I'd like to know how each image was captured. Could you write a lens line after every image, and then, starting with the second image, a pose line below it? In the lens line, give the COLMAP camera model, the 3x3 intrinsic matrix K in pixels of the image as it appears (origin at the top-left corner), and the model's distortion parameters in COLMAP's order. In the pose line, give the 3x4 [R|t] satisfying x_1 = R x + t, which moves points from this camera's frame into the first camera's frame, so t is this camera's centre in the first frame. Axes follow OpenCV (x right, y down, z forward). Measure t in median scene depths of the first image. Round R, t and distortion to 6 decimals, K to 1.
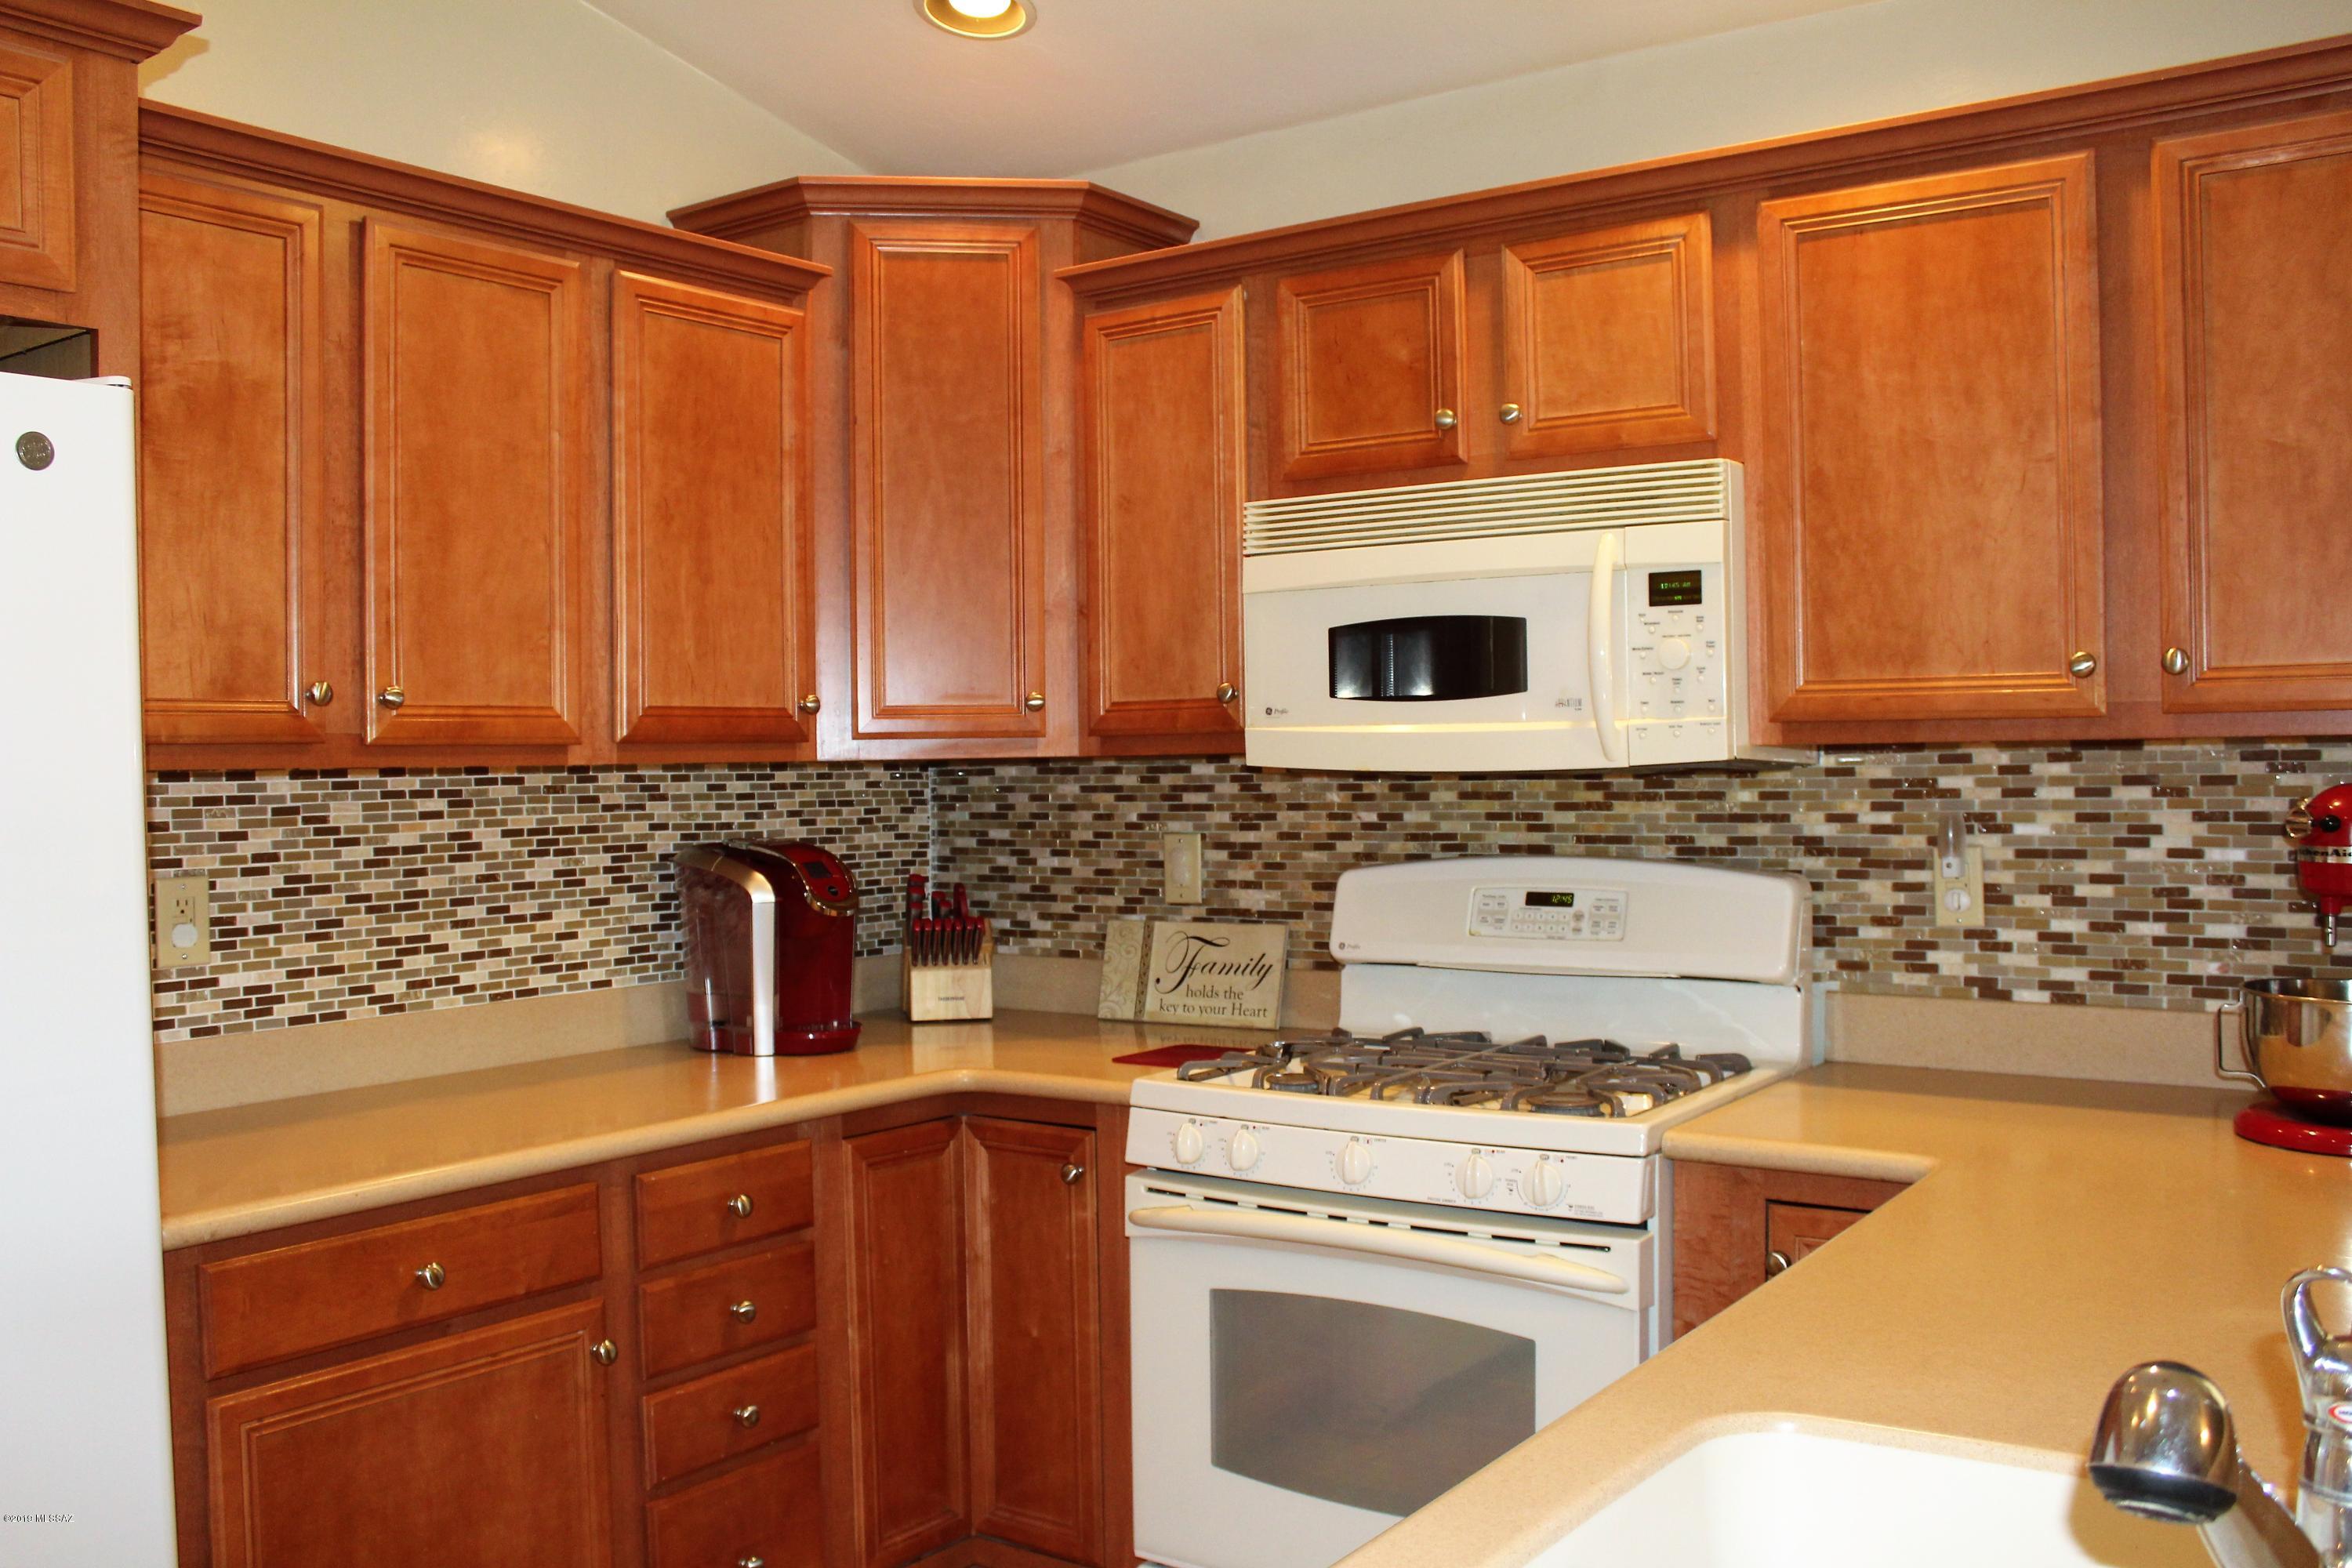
lens RADIAL K [[2095.0, 0, 1131.1], [0, 2095.0, 795.0], [0, 0, 1]] dist [-0.148099, 0.152589]
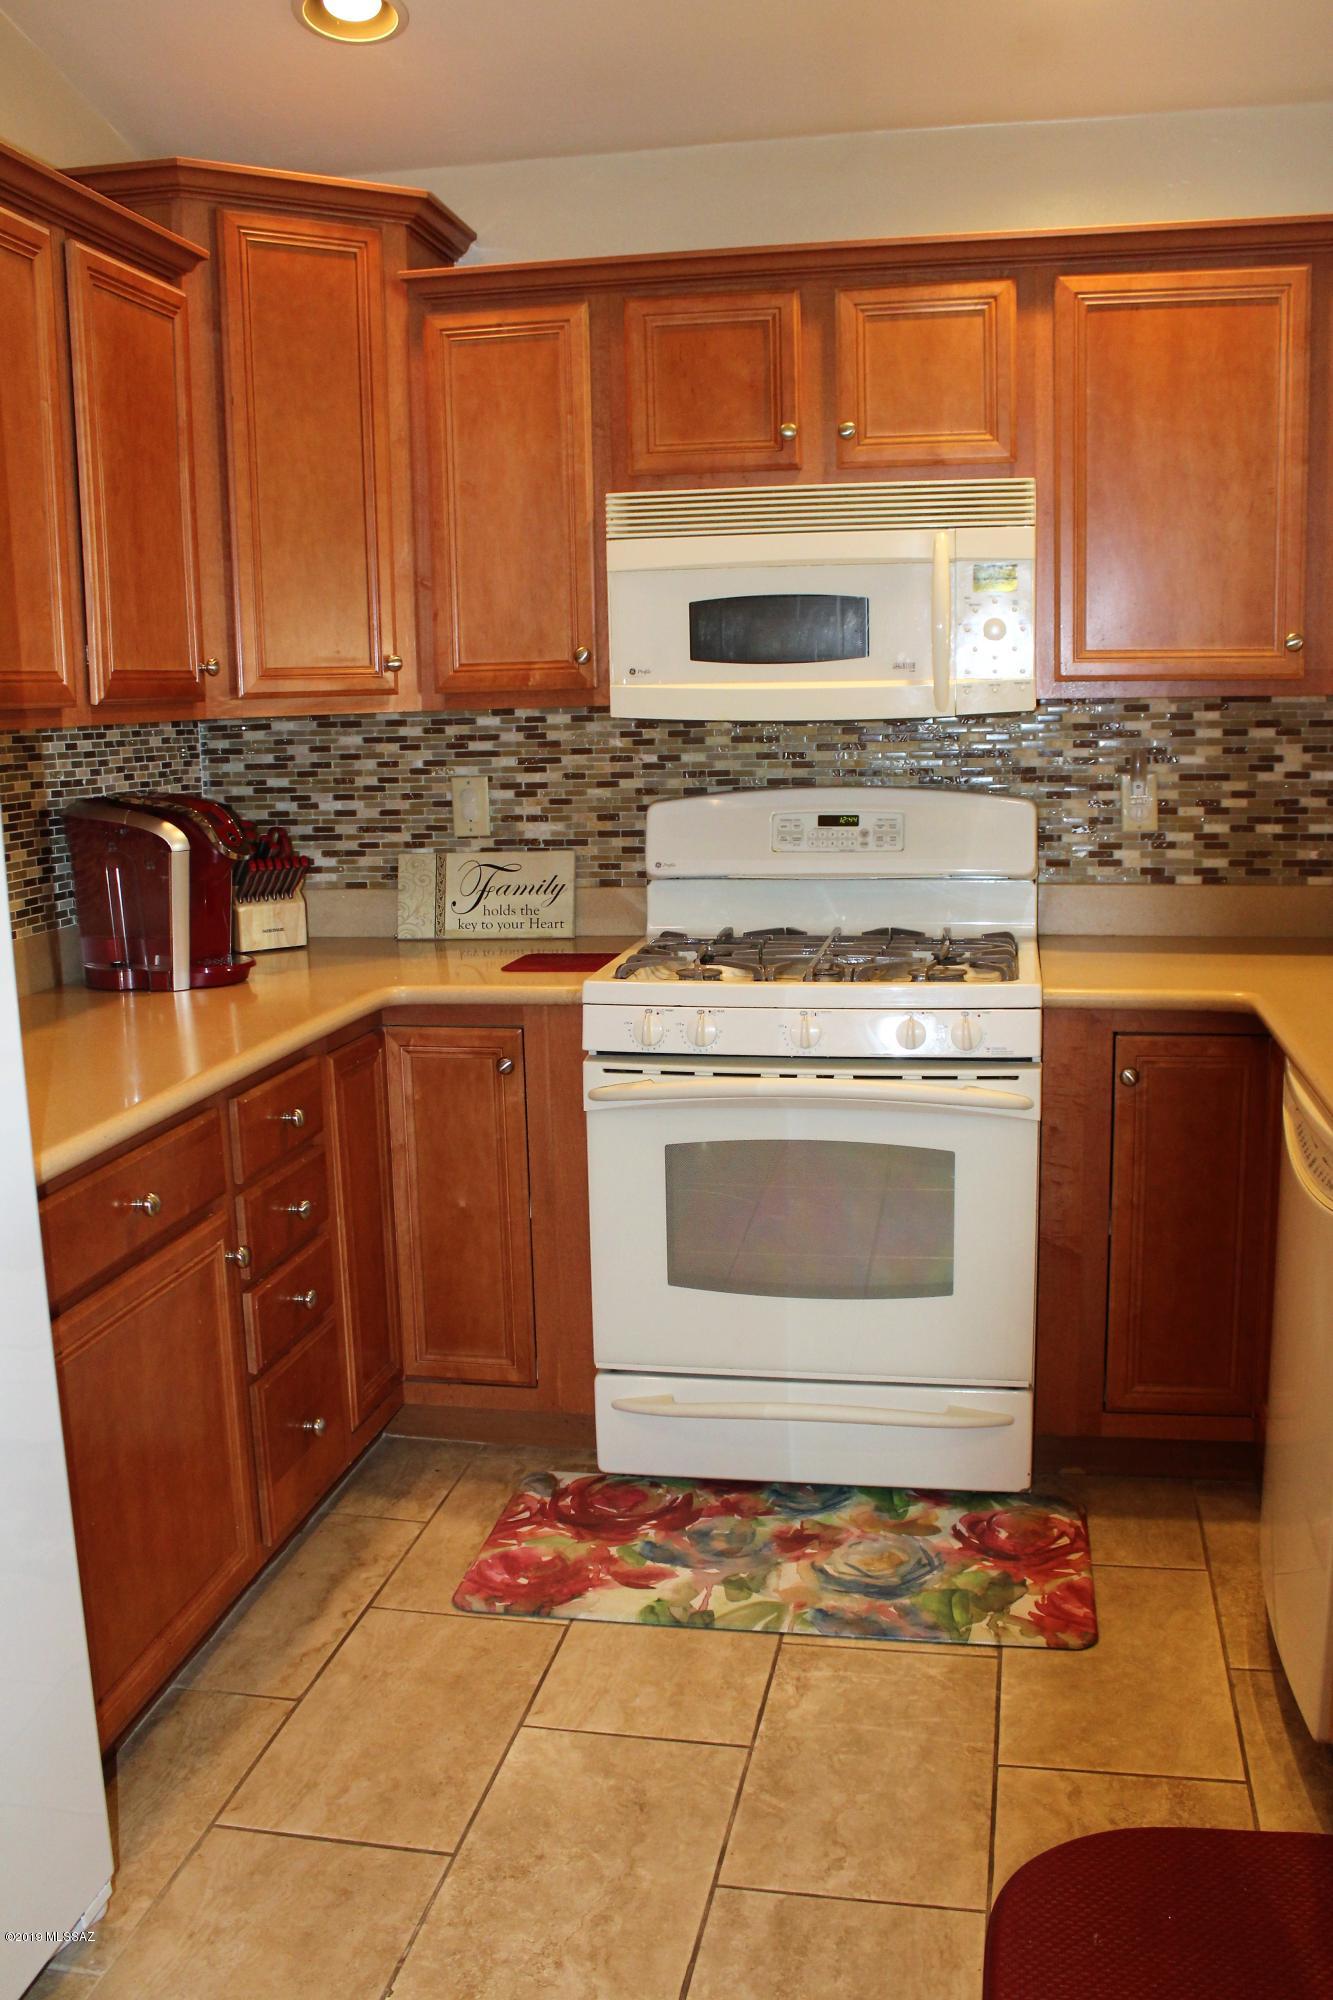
lens RADIAL K [[1842.8, 0, 663.6], [0, 1842.8, 1012.4], [0, 0, 1]] dist [-0.139976, 0.150007]
pose [[0.903155, -0.079001, 0.421982, -0.369651], [0.016020, 0.988440, 0.150764, -0.004882], [-0.429015, -0.129403, 0.893981, 0.027113]]
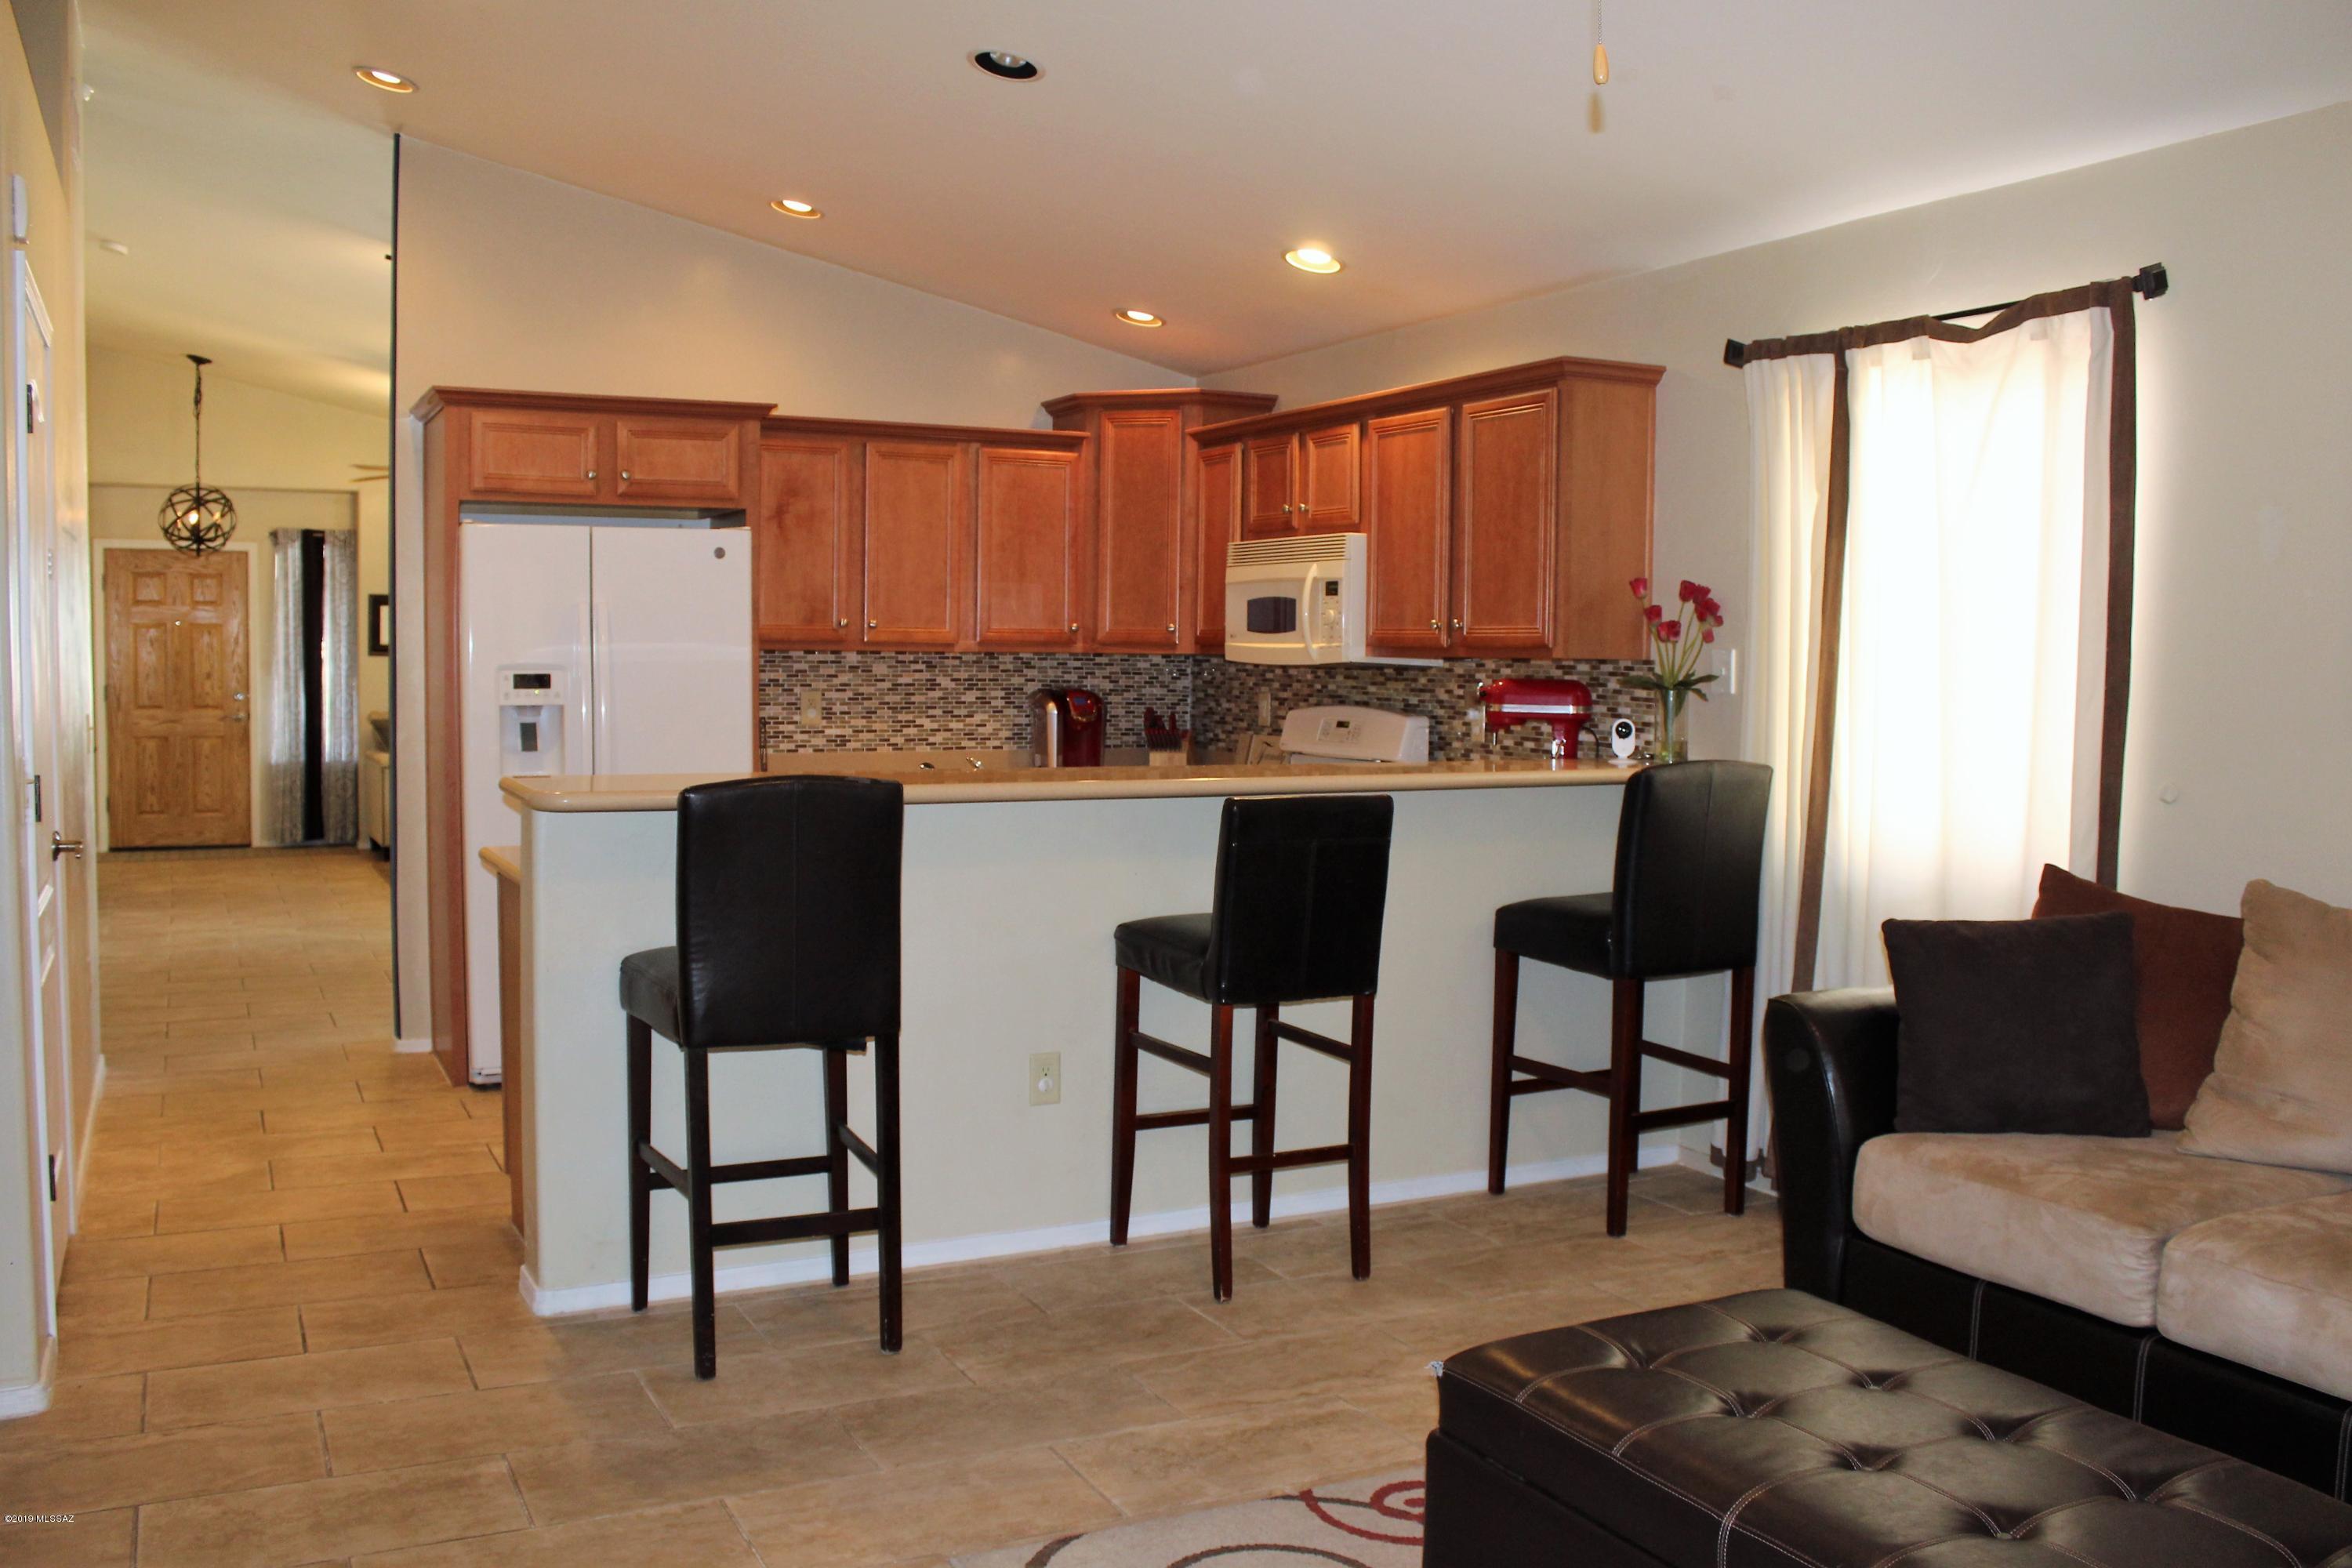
lens RADIAL K [[2015.8, 0, 1141.4], [0, 2015.8, 791.5], [0, 0, 1]] dist [-0.169896, 0.170786]
pose [[0.888595, 0.057380, -0.455090, 0.963714], [-0.033236, 0.997591, 0.060887, -0.001498], [0.457487, -0.038978, 0.888361, -0.972213]]
